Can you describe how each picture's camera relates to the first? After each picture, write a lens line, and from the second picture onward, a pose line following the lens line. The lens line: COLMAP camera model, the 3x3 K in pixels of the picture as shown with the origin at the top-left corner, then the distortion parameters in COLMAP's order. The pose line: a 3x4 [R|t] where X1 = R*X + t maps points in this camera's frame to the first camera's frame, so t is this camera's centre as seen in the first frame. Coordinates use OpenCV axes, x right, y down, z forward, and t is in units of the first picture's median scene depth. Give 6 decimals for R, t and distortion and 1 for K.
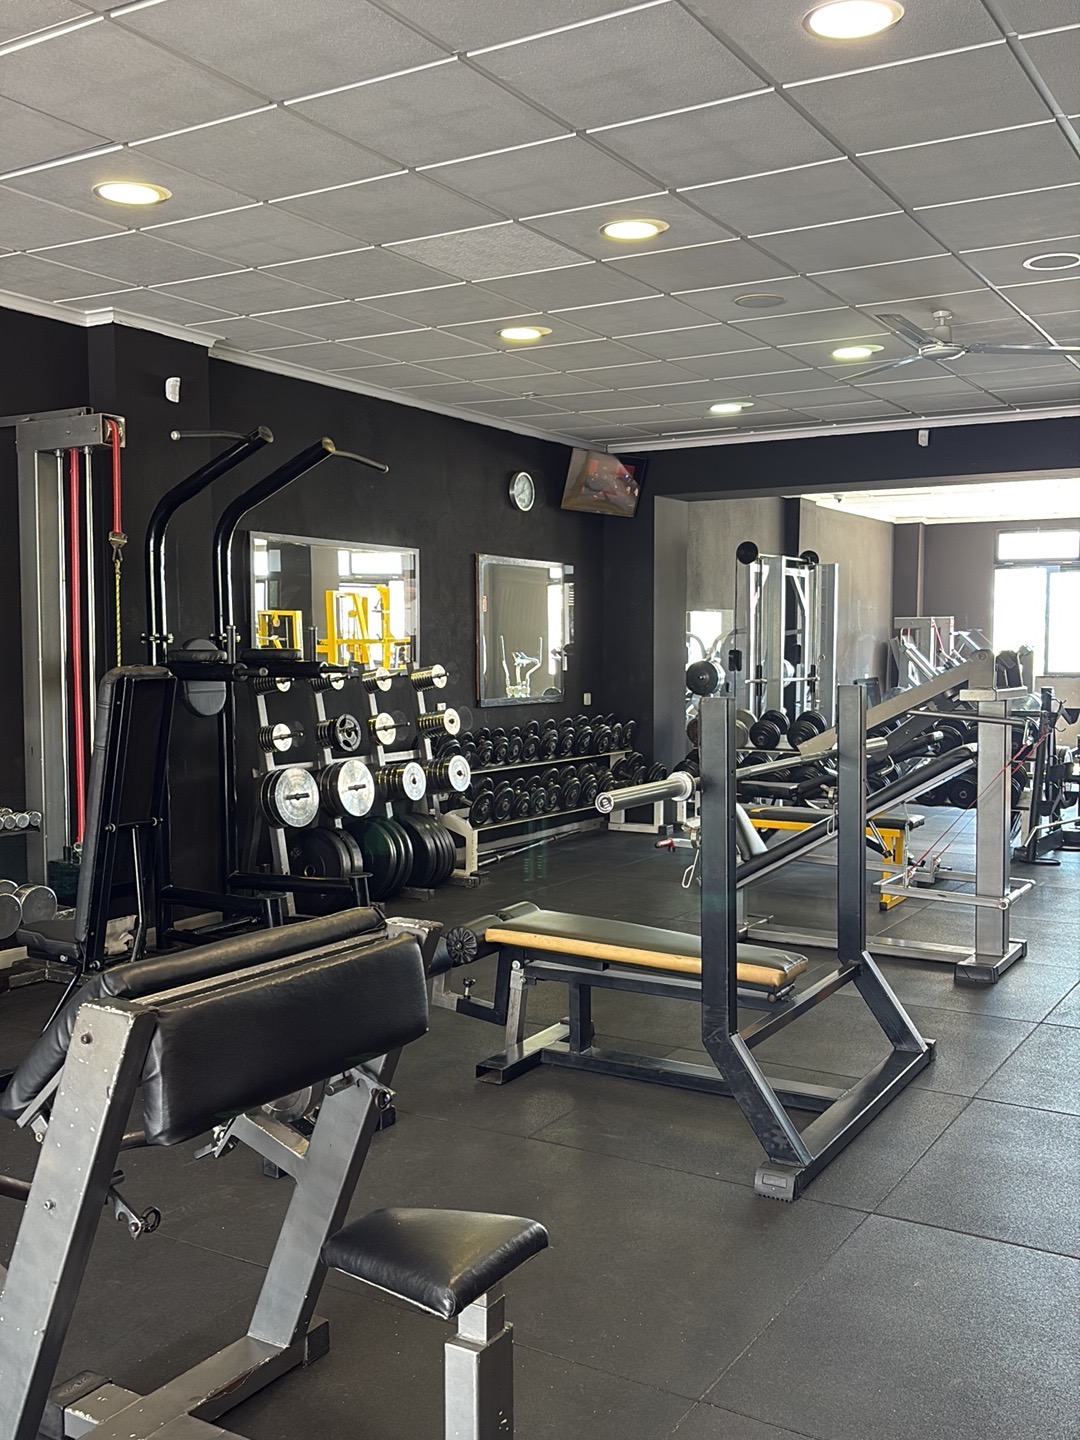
lens RADIAL K [[1378.2, 0, 540.0], [0, 1378.2, 720.0], [0, 0, 1]] dist [0.608504, 0.000223]
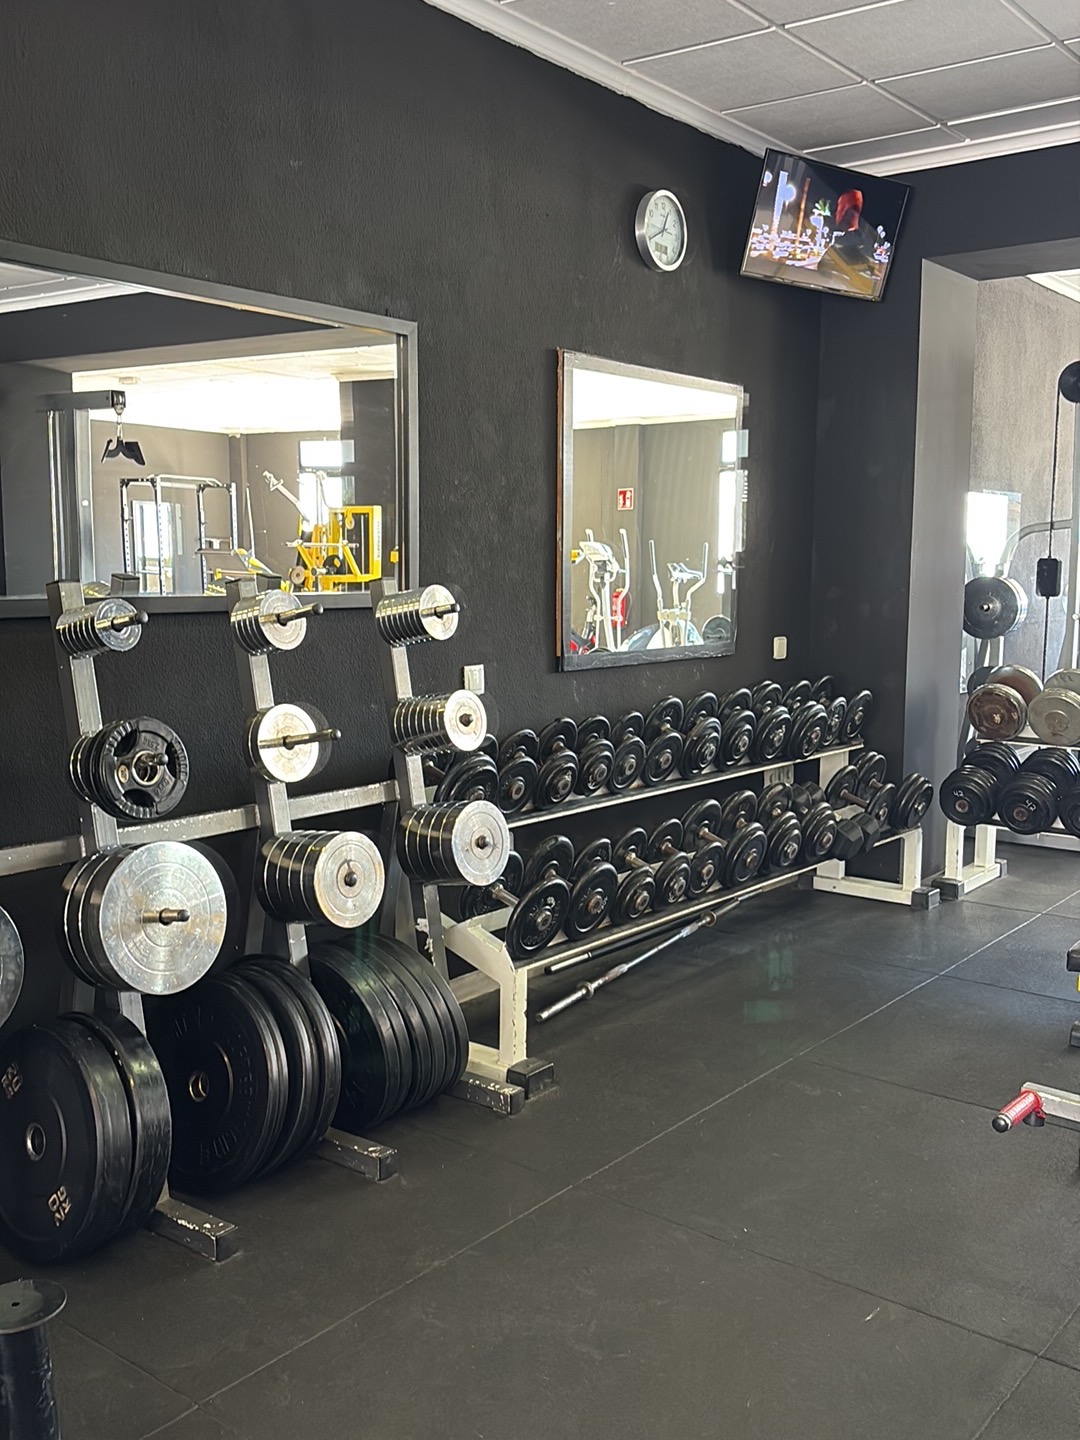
lens RADIAL K [[1413.6, 0, 540.0], [0, 1413.6, 720.0], [0, 0, 1]] dist [0.149481, 0.000328]
pose [[0.992663, 0.020674, -0.119134, 0.009390], [-0.013534, 0.998081, 0.060432, -0.022654], [0.120155, -0.058376, 0.991037, 0.512599]]
